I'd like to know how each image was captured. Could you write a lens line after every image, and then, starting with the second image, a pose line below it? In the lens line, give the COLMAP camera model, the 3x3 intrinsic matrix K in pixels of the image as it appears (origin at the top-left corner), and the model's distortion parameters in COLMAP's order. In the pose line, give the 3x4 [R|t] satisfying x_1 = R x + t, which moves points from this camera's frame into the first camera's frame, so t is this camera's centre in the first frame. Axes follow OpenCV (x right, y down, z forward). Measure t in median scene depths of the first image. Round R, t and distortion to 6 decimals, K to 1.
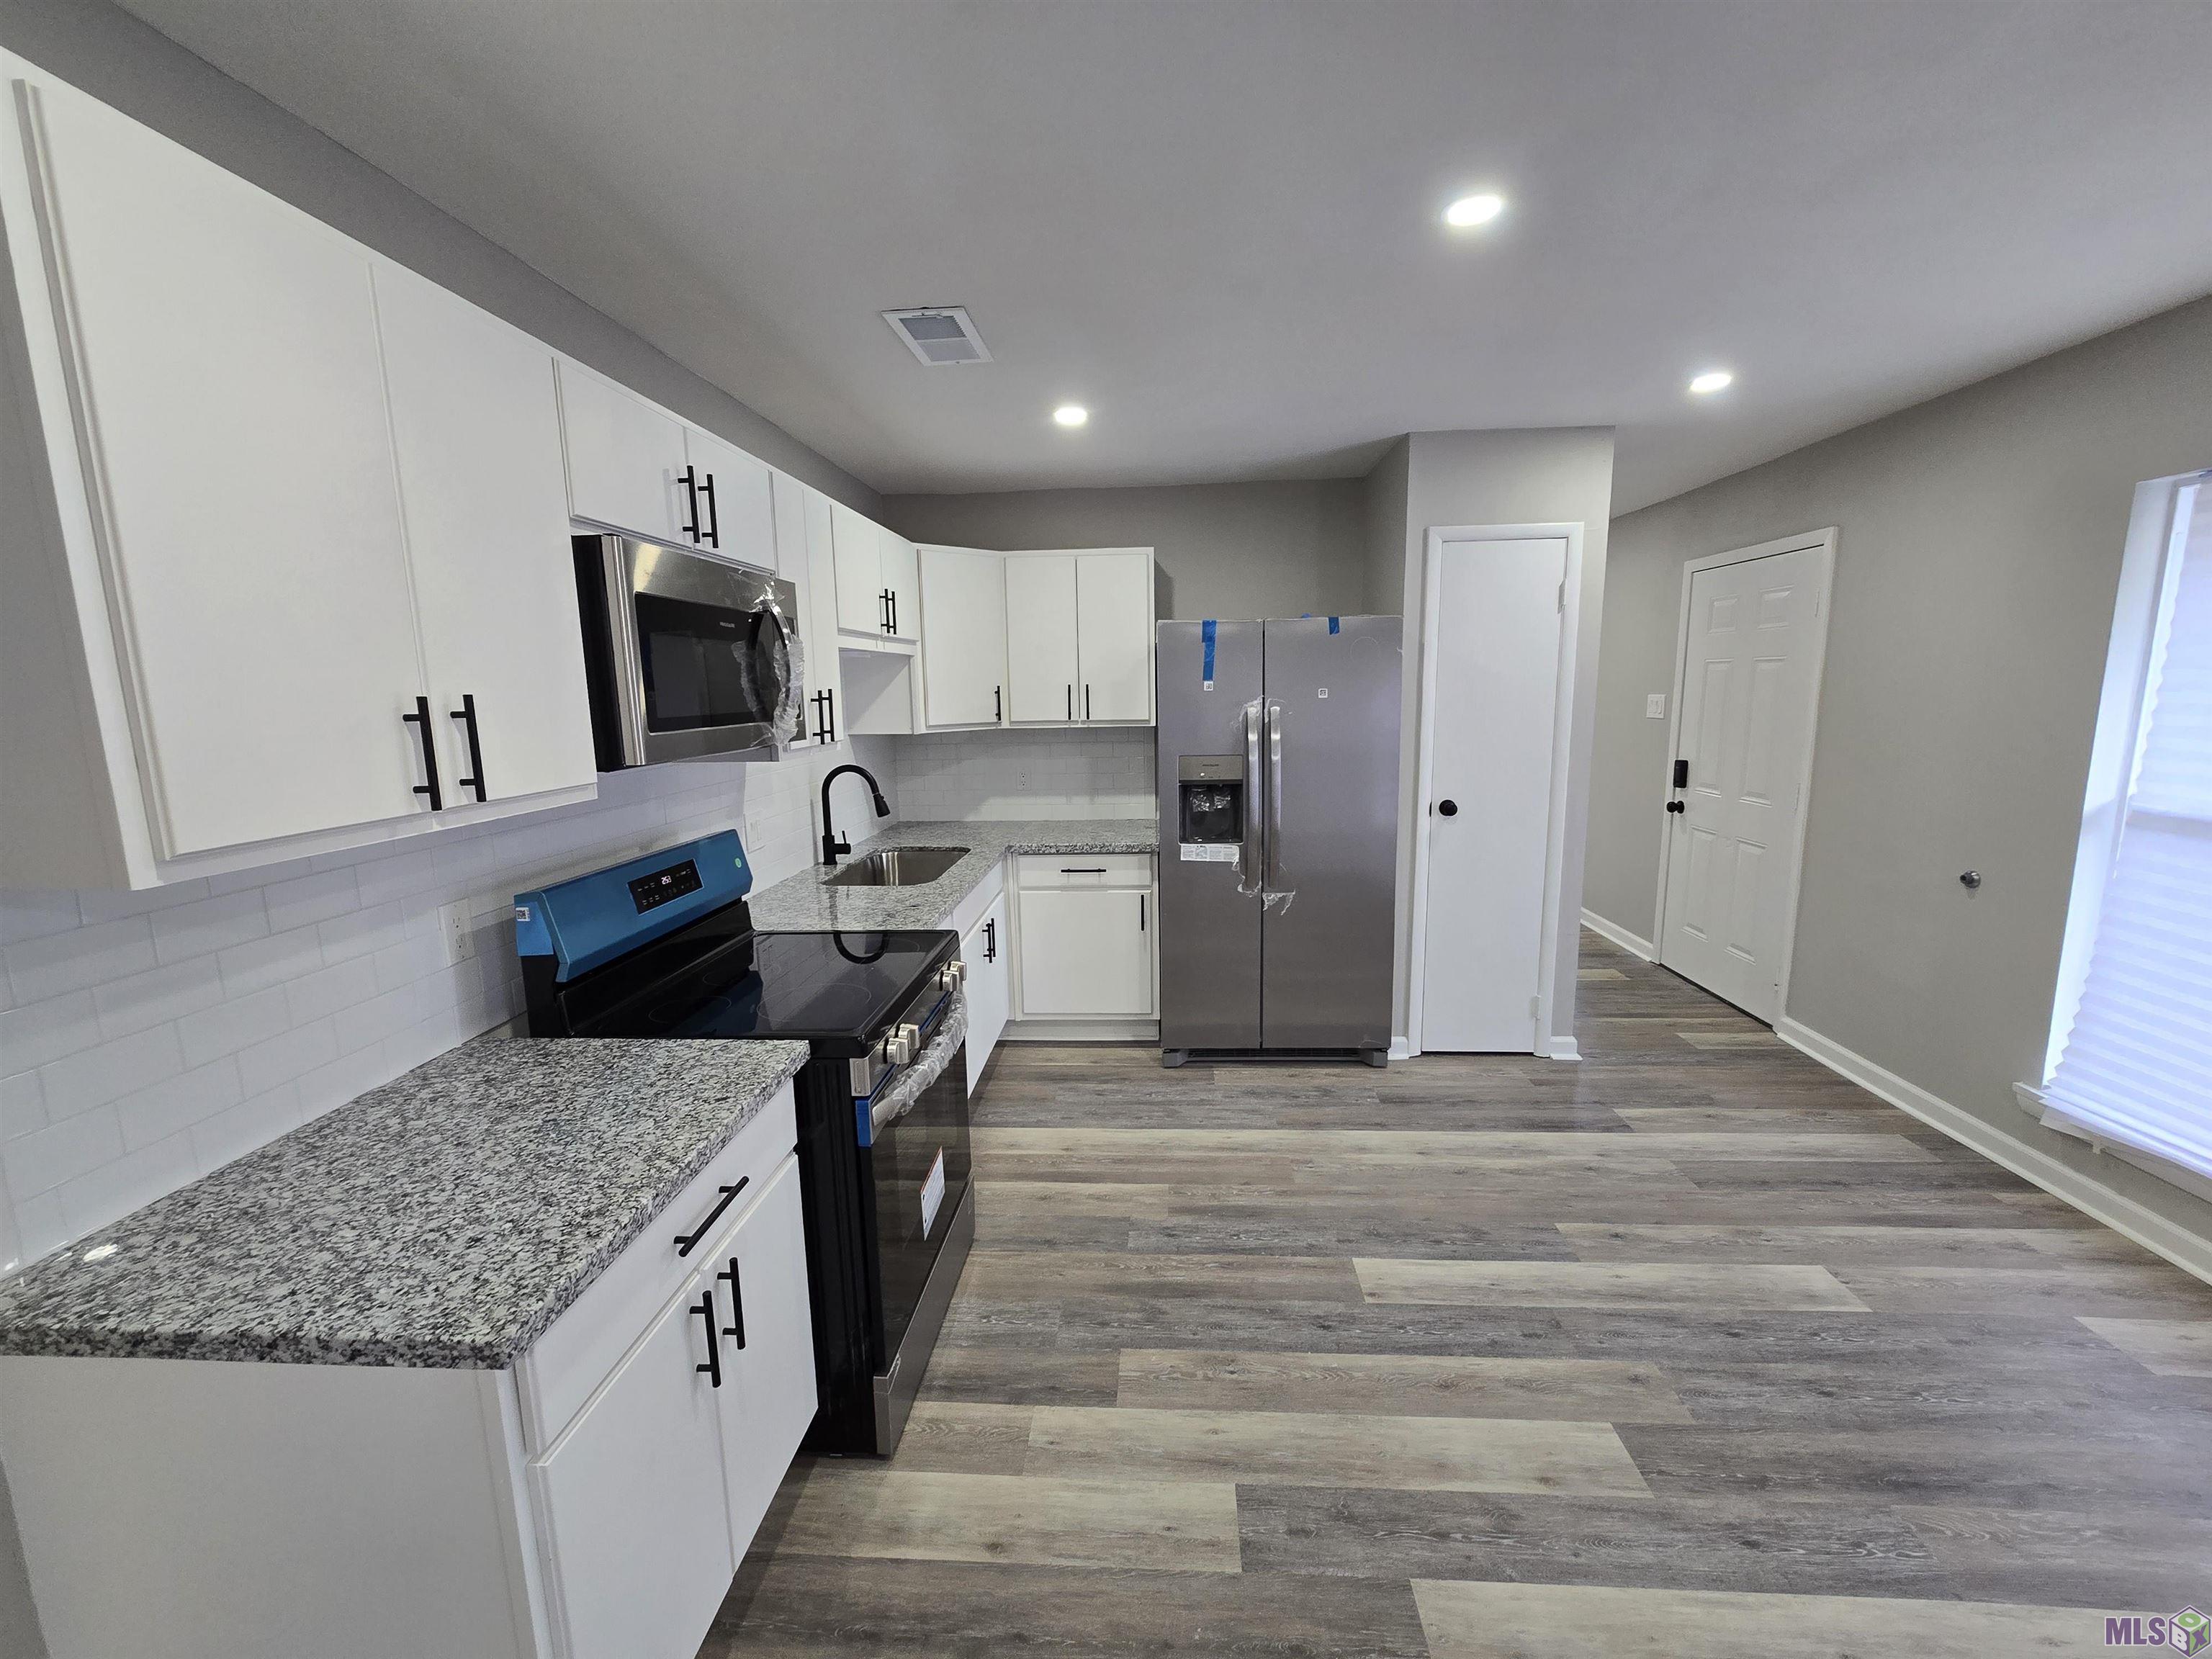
lens RADIAL K [[896.1, 0, 1112.0], [0, 896.1, 834.5], [0, 0, 1]] dist [-0.012851, 0.004587]
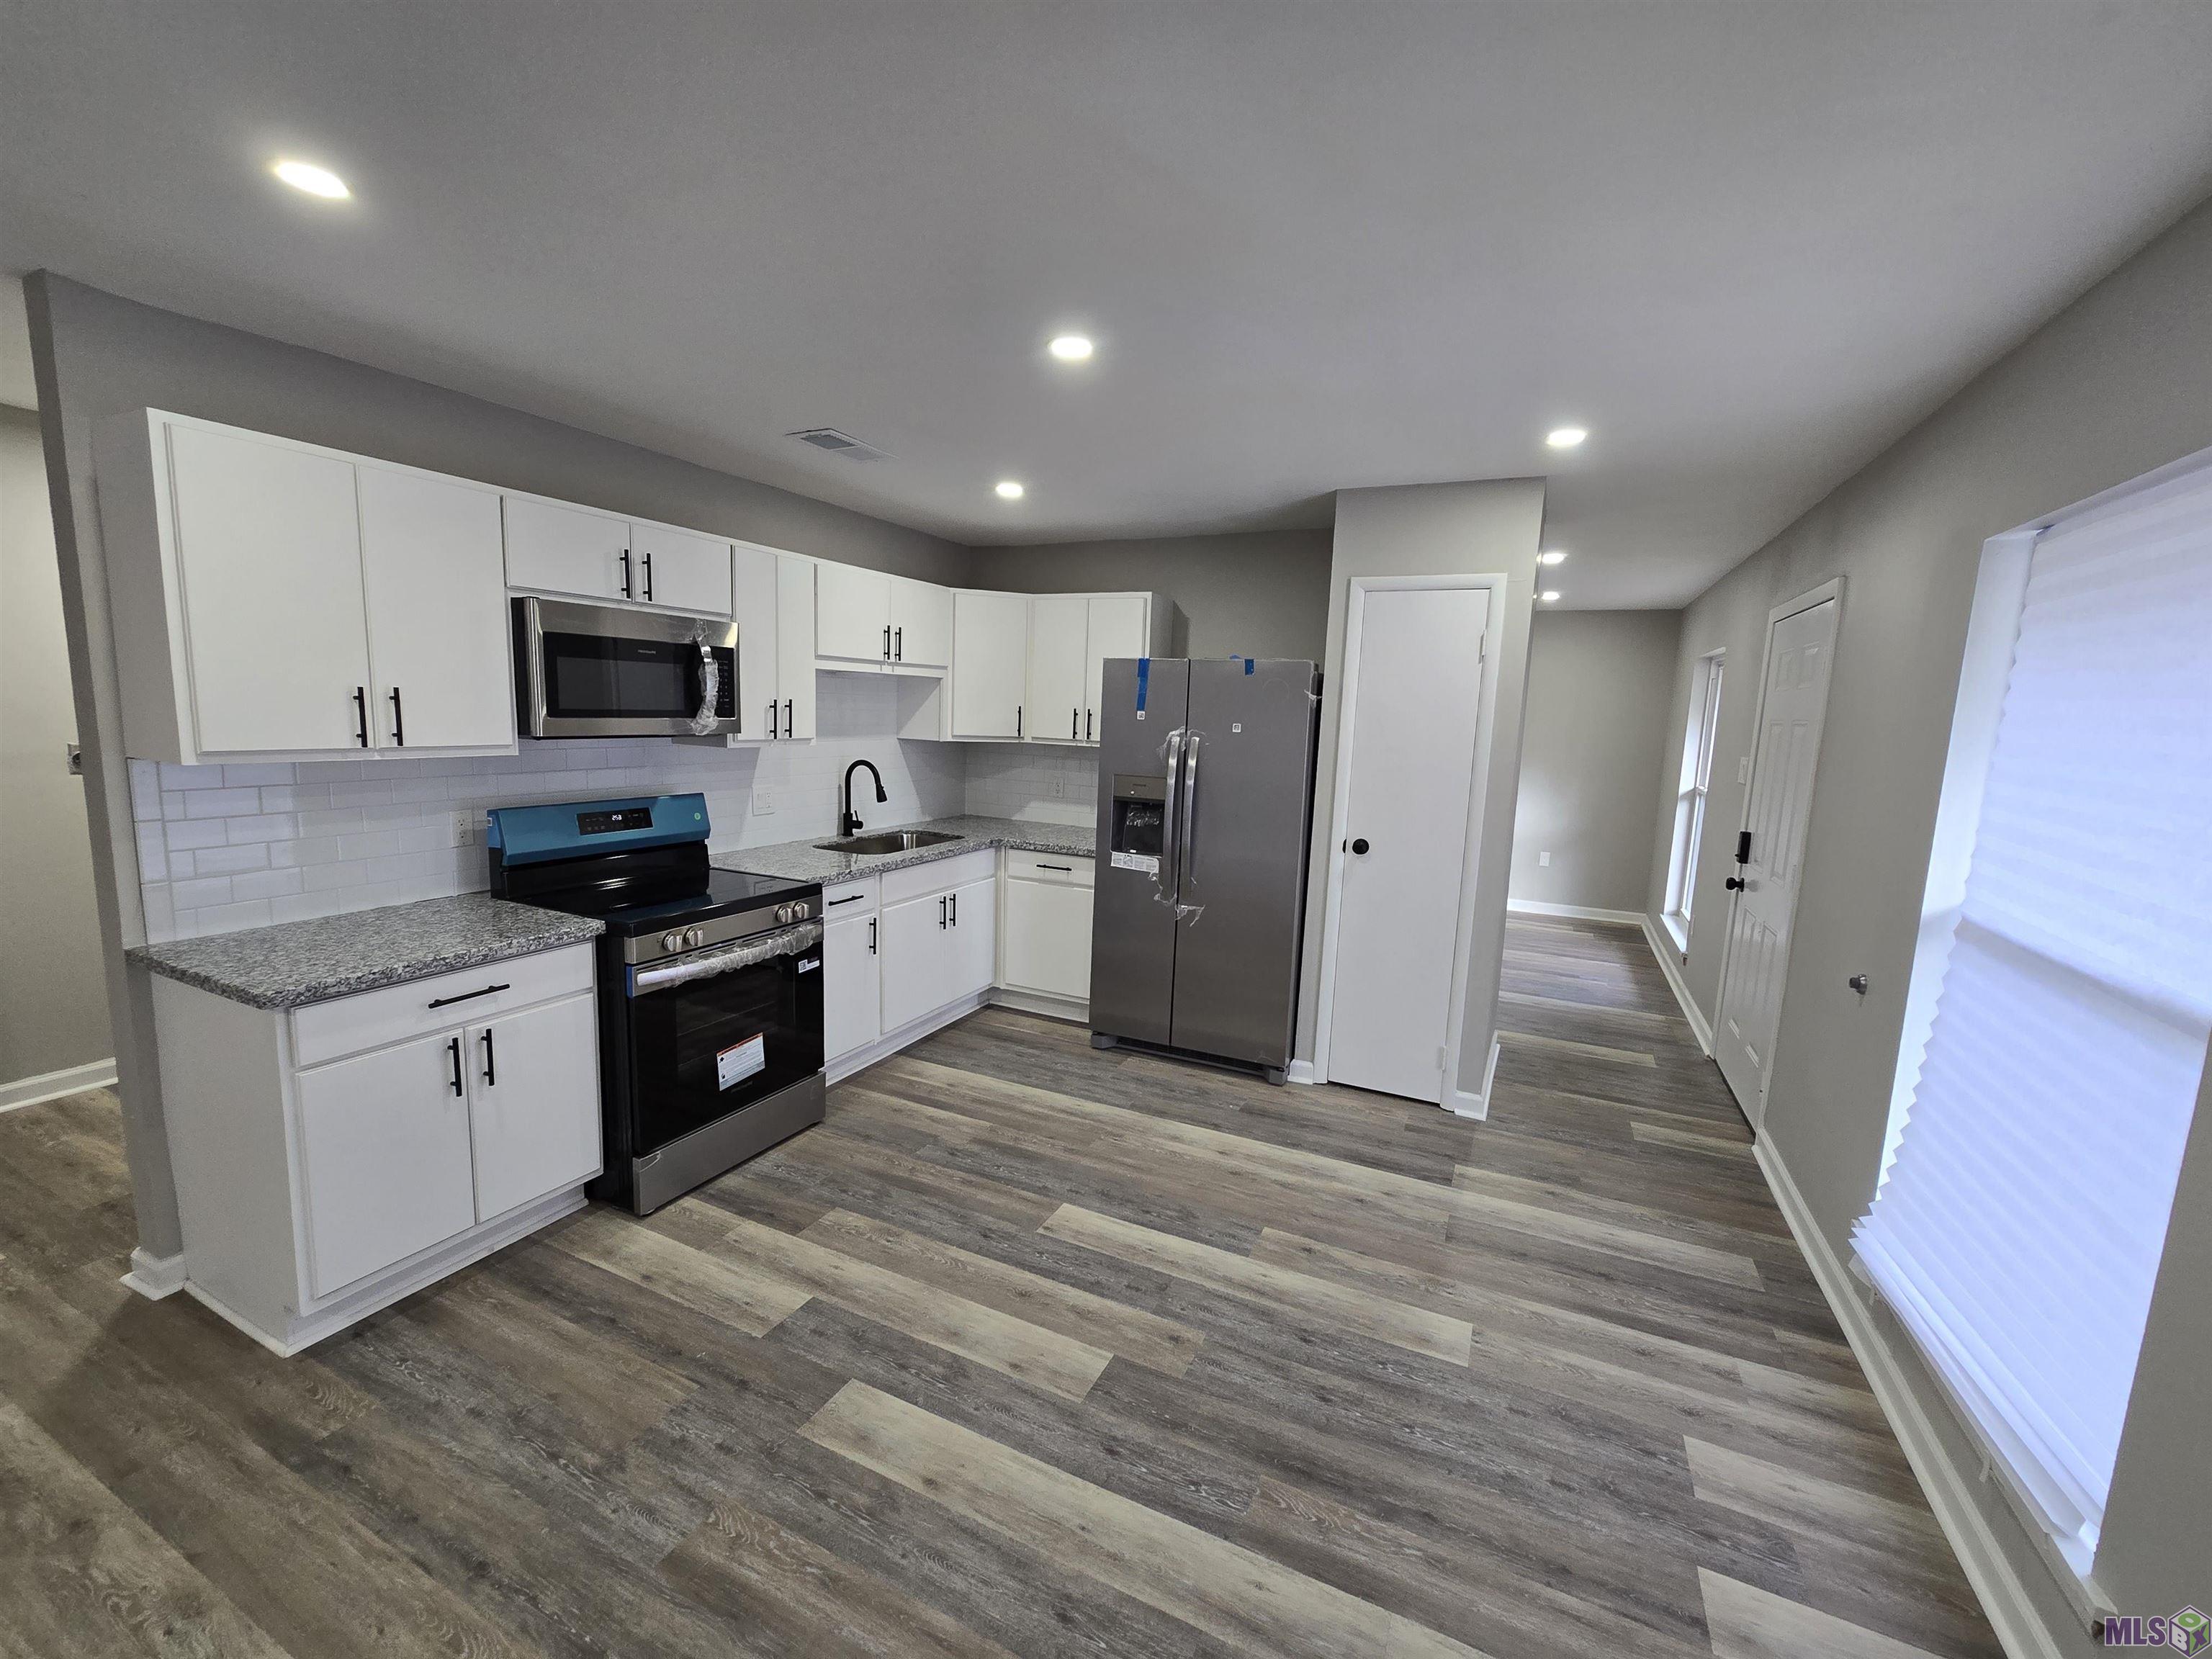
lens RADIAL K [[900.0, 0, 1117.5], [0, 900.0, 832.9], [0, 0, 1]] dist [-0.003123, 0.000661]
pose [[0.928645, 0.104350, -0.355991, 0.549547], [-0.114500, 0.993395, -0.007498, -0.005995], [0.352857, 0.047723, 0.934459, -0.080188]]
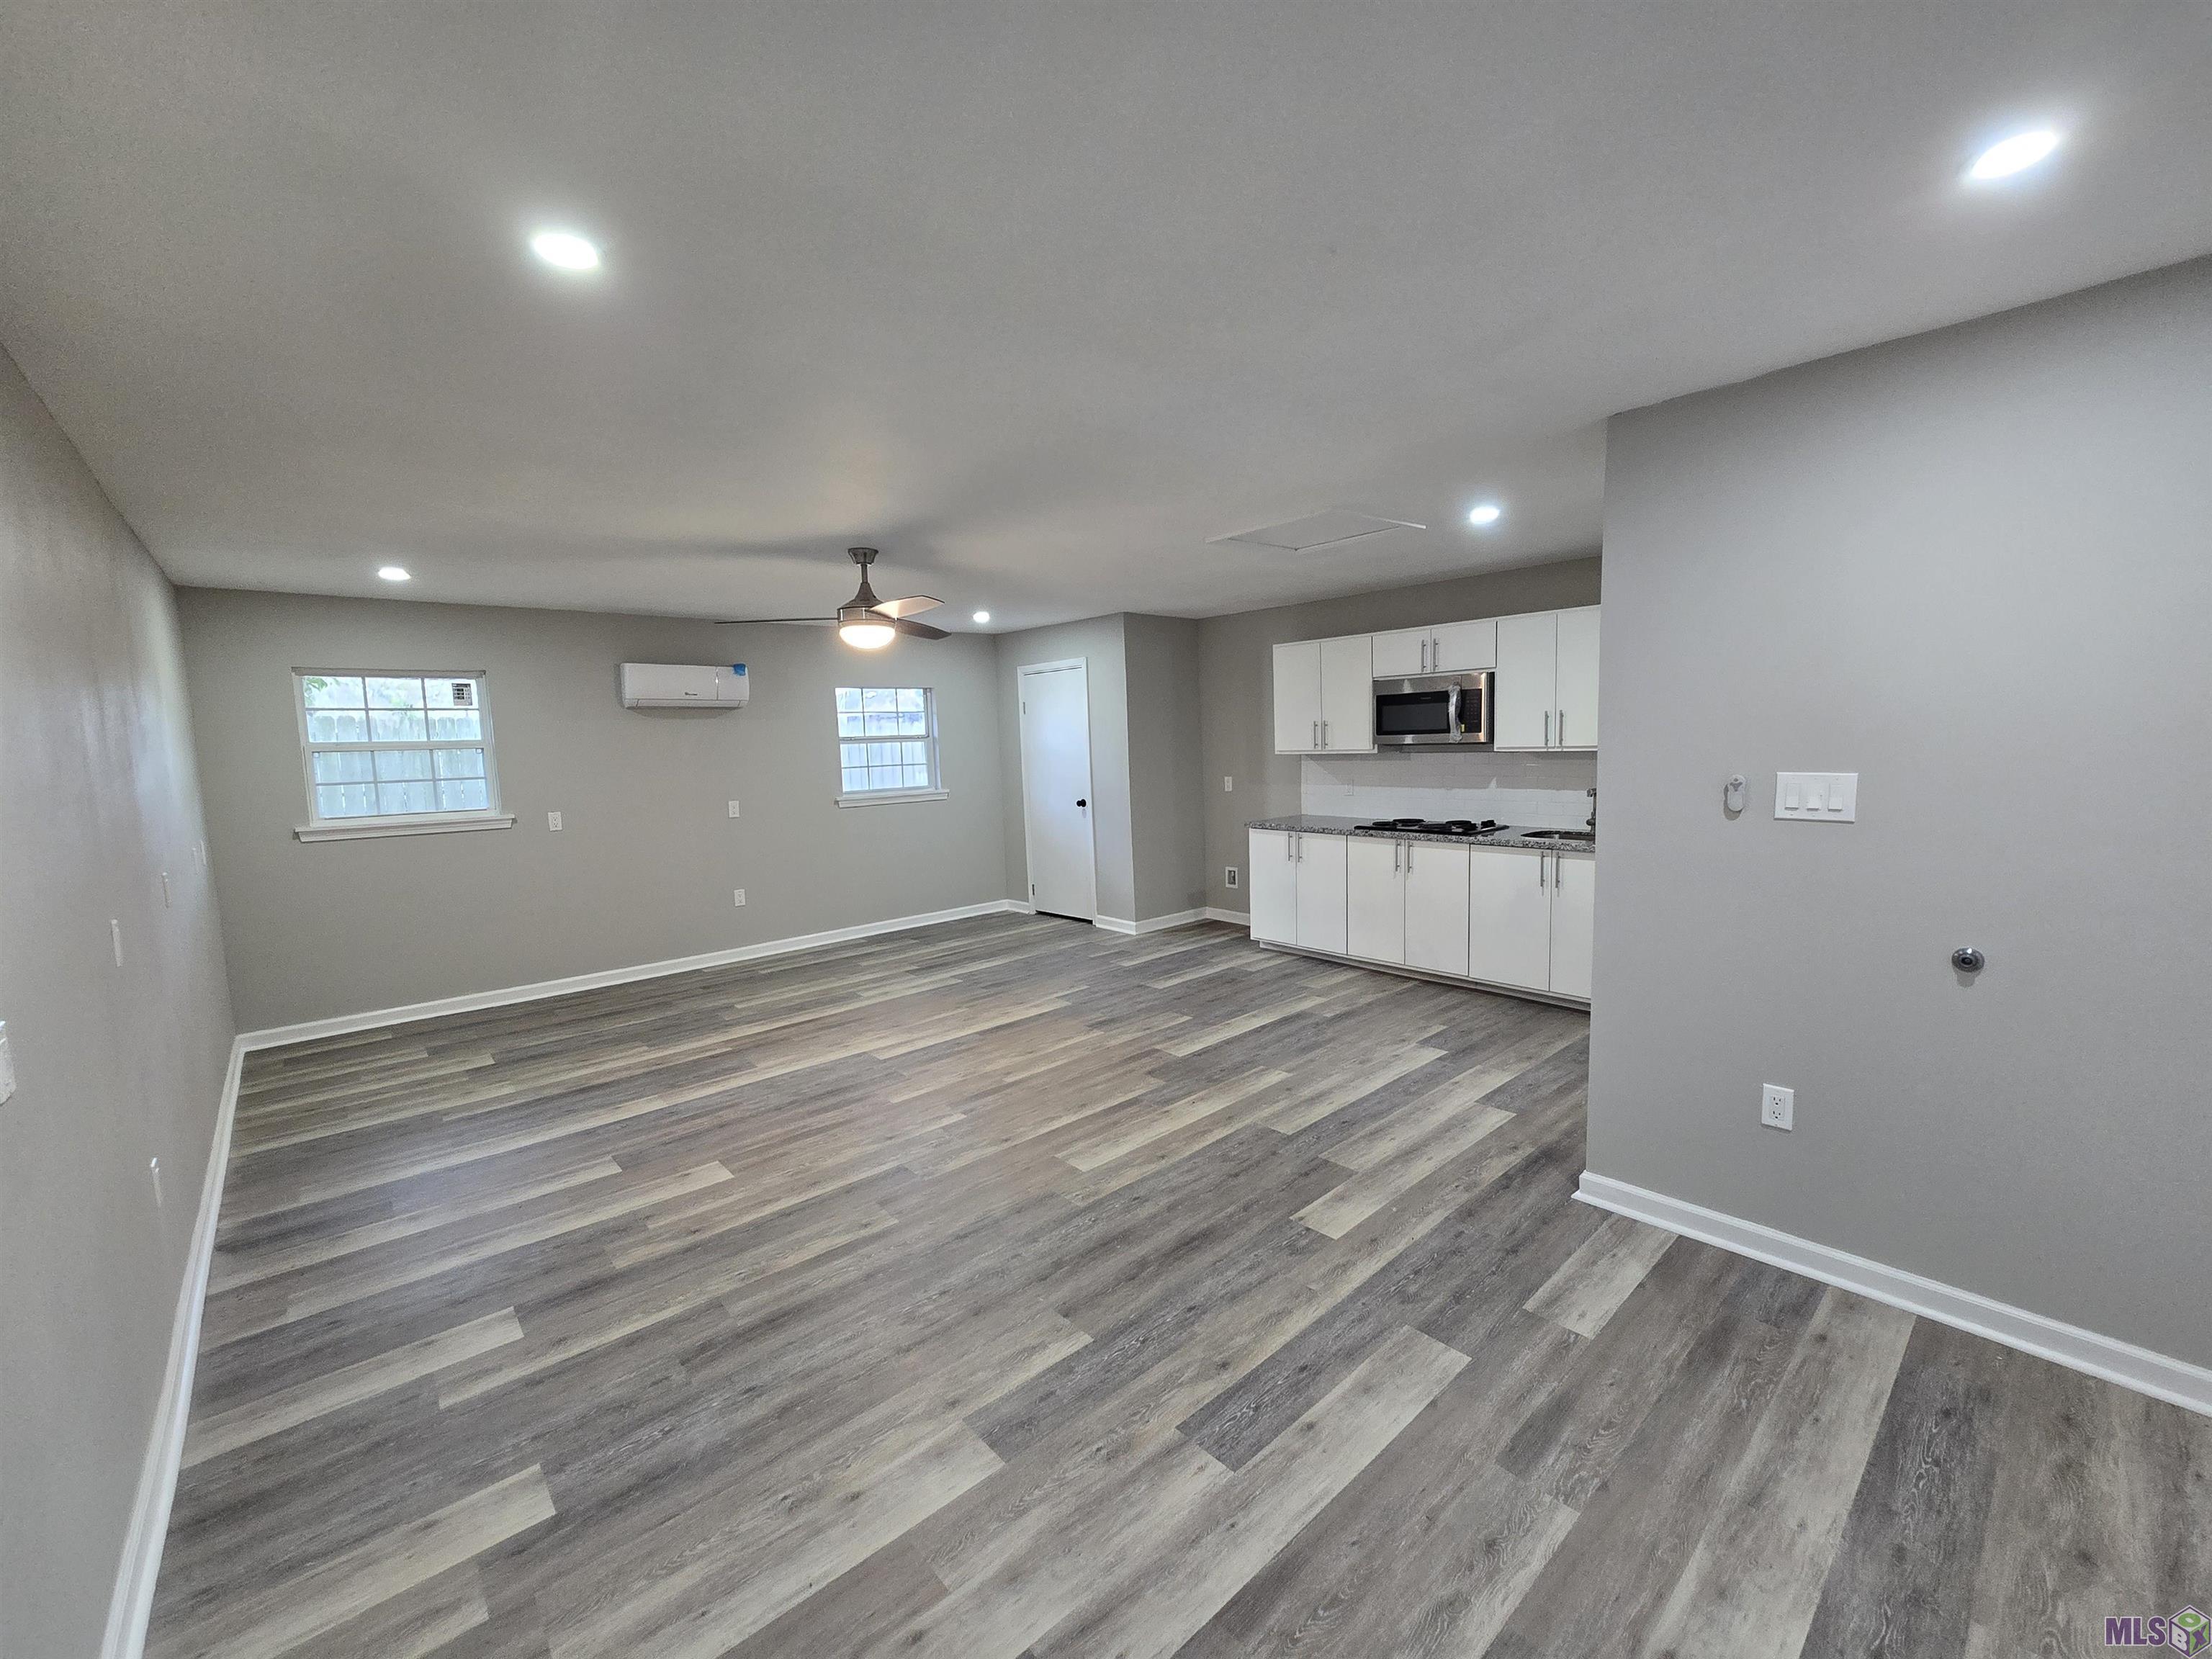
lens RADIAL K [[907.5, 0, 1121.0], [0, 907.5, 834.7], [0, 0, 1]] dist [-0.004622, 0.000037]
pose [[-0.696071, 0.120939, -0.707713, 1.406153], [-0.069627, 0.969694, 0.234191, -0.259208], [0.714589, 0.212290, -0.666556, 1.421095]]
